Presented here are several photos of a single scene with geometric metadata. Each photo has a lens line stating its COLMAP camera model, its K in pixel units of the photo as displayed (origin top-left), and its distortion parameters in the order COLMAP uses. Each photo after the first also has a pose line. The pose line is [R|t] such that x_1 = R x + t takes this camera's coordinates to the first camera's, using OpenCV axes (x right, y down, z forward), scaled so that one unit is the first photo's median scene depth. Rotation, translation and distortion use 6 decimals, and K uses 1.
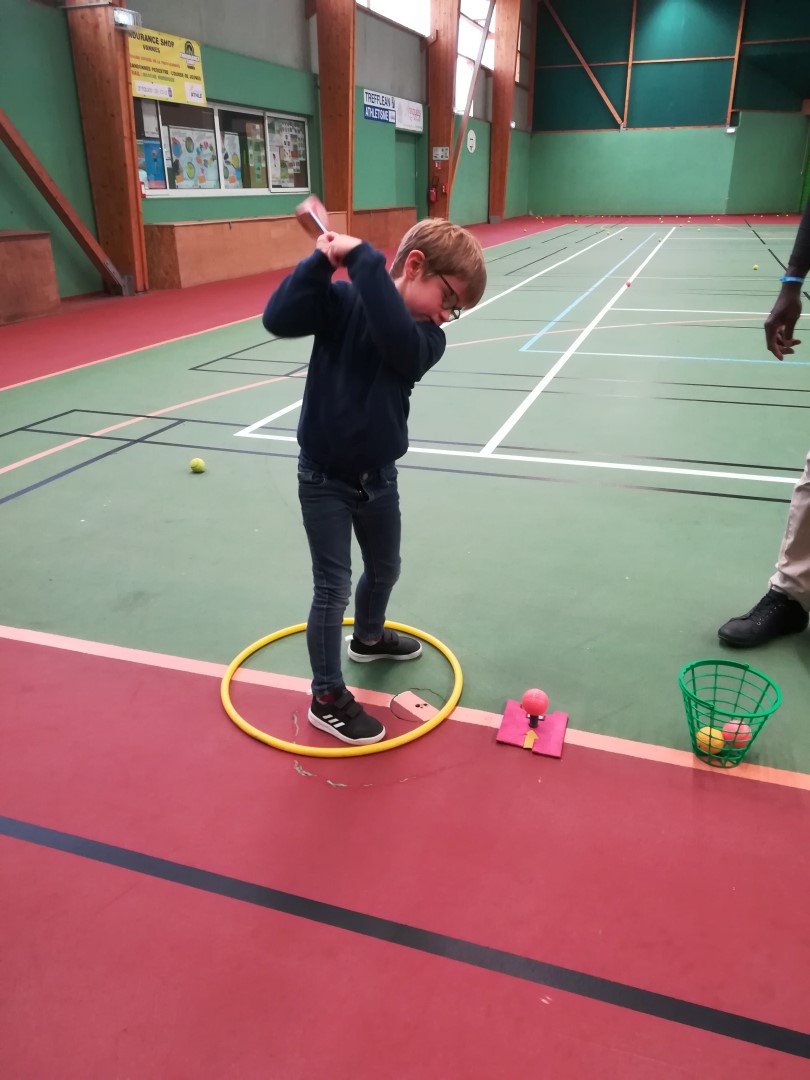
lens RADIAL K [[835.2, 0, 404.0], [0, 835.2, 539.4], [0, 0, 1]] dist [0.047110, -0.060583]
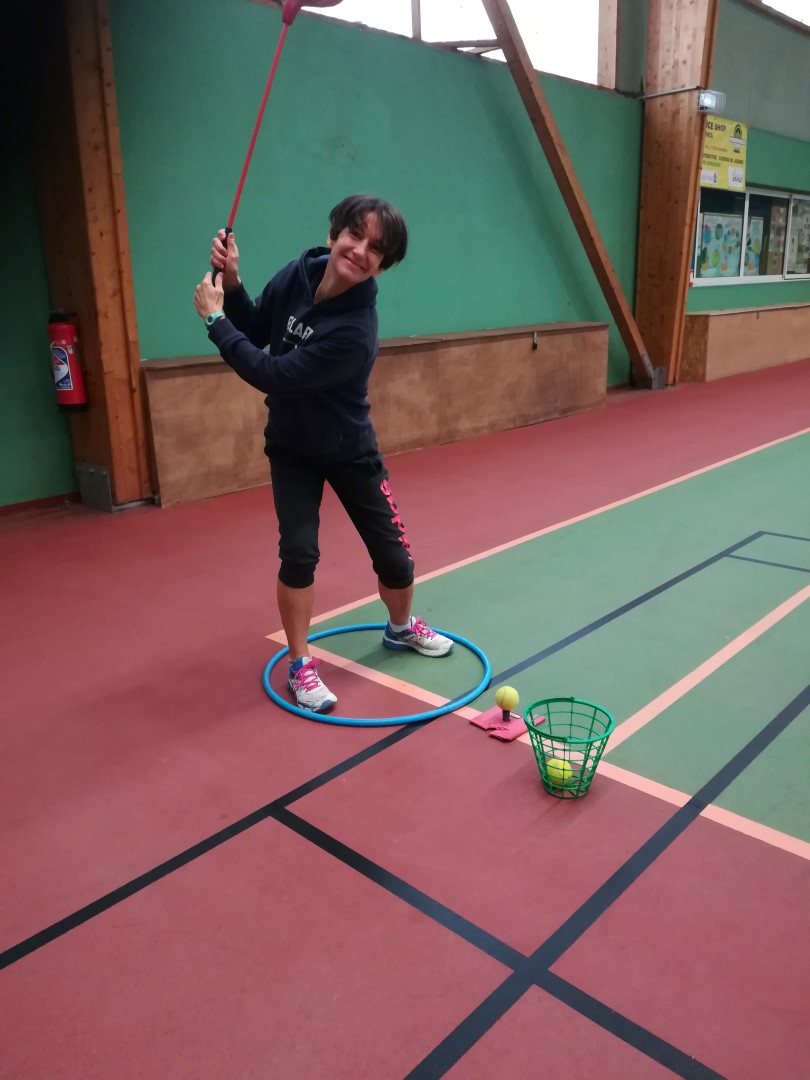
lens RADIAL K [[844.2, 0, 404.5], [0, 844.2, 538.0], [0, 0, 1]] dist [0.043914, -0.065964]
pose [[0.907119, 0.100636, -0.408666, -0.144827], [-0.141580, 0.987369, -0.071121, -0.017279], [0.396347, 0.122374, 0.909909, 0.046883]]
